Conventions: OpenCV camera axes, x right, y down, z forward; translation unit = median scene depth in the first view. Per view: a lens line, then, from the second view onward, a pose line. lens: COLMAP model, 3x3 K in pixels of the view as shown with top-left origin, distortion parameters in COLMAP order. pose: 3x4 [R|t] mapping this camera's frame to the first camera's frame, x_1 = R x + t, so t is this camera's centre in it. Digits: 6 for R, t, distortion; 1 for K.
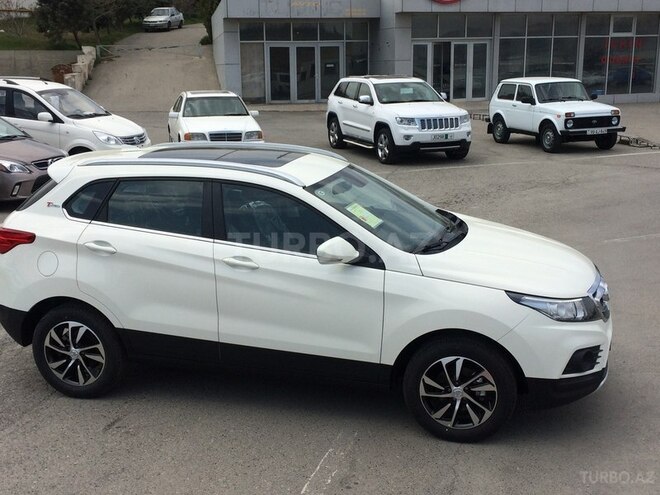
lens RADIAL K [[791.0, 0, 329.8], [0, 791.0, 247.9], [0, 0, 1]] dist [0.036469, 0.000000]
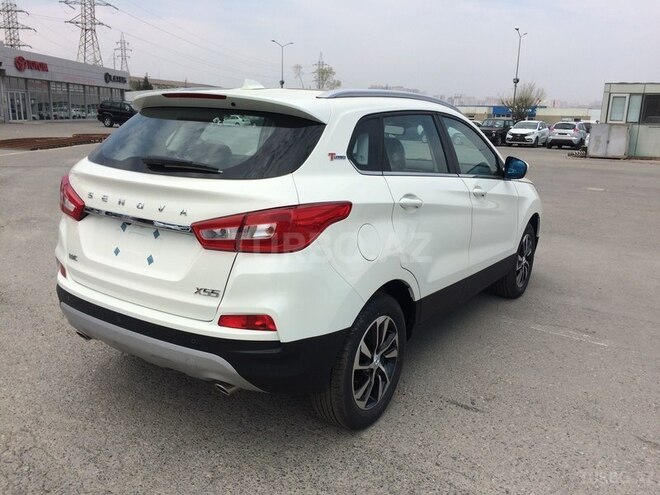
lens RADIAL K [[556.9, 0, 327.5], [0, 556.9, 246.0], [0, 0, 1]] dist [0.075838, -0.083989]
pose [[0.330025, -0.201133, 0.922295, -0.816944], [0.189484, 0.971266, 0.144009, -0.051790], [-0.924759, 0.127234, 0.358654, 0.886210]]
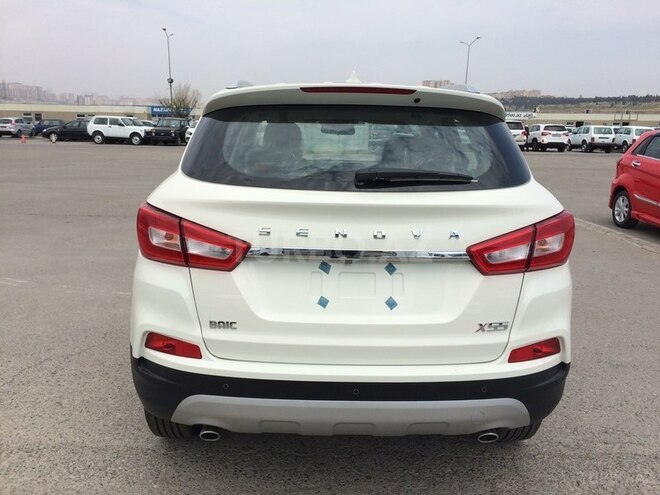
lens RADIAL K [[556.9, 0, 328.7], [0, 556.9, 249.3], [0, 0, 1]] dist [0.075838, -0.083989]
pose [[-0.261812, -0.211755, 0.941602, -0.754836], [0.210934, 0.939492, 0.269930, -0.140856], [-0.941786, 0.269287, -0.201304, 1.301850]]
